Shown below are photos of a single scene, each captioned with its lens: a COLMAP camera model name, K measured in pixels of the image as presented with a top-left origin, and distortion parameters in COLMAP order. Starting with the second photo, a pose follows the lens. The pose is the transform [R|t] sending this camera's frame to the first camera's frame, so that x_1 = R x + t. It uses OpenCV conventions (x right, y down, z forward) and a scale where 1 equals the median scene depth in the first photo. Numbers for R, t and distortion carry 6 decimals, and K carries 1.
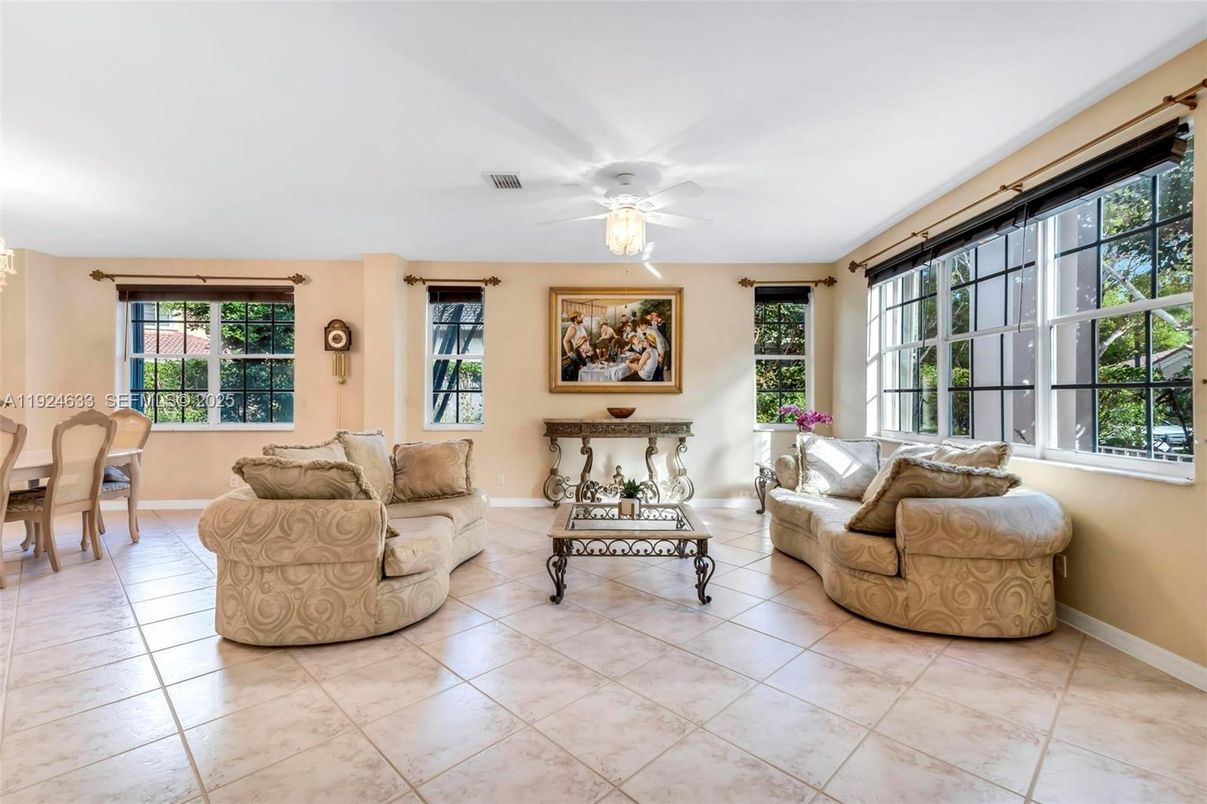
lens RADIAL K [[541.4, 0, 605.7], [0, 541.4, 392.8], [0, 0, 1]] dist [0.036935, 0.000041]
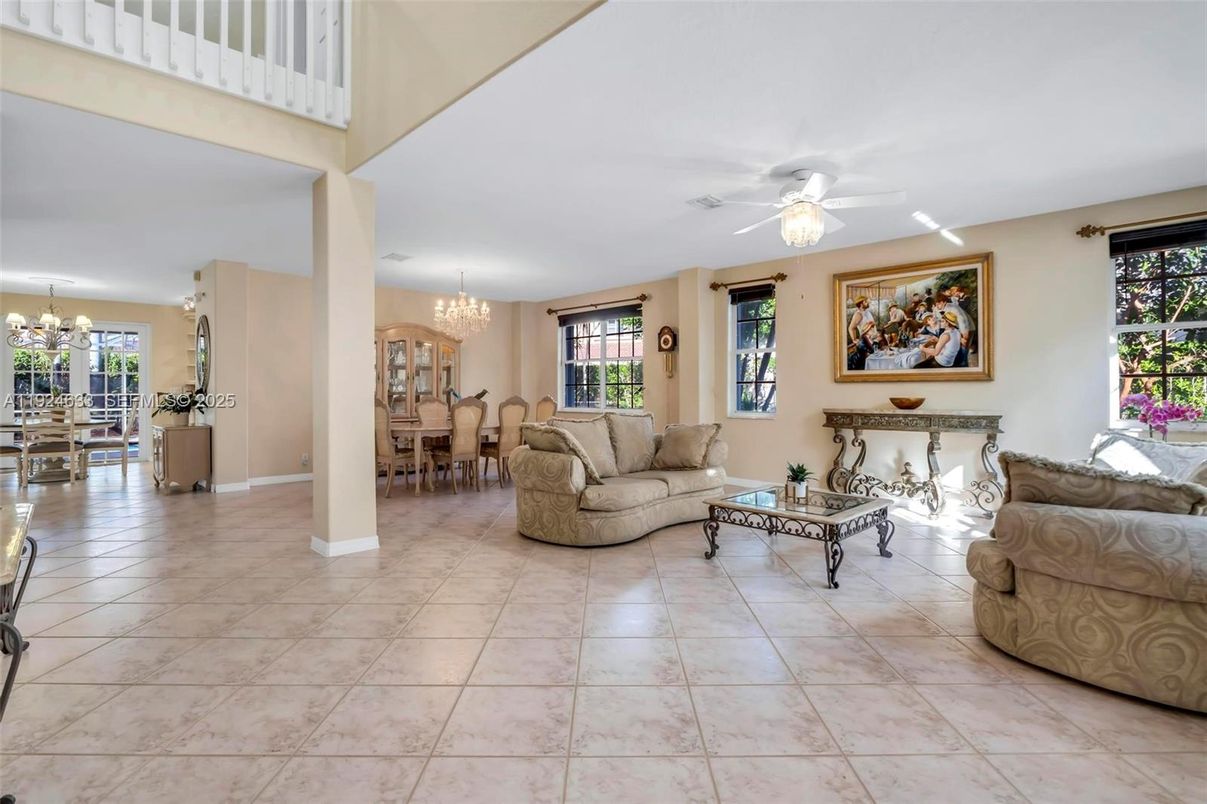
lens RADIAL K [[574.1, 0, 610.2], [0, 574.1, 387.5], [0, 0, 1]] dist [-0.018695, 0.000928]
pose [[0.711012, -0.009189, -0.703120, 0.346673], [0.009759, 0.999947, -0.003200, 0.008342], [0.703113, -0.004587, 0.711064, -0.019105]]
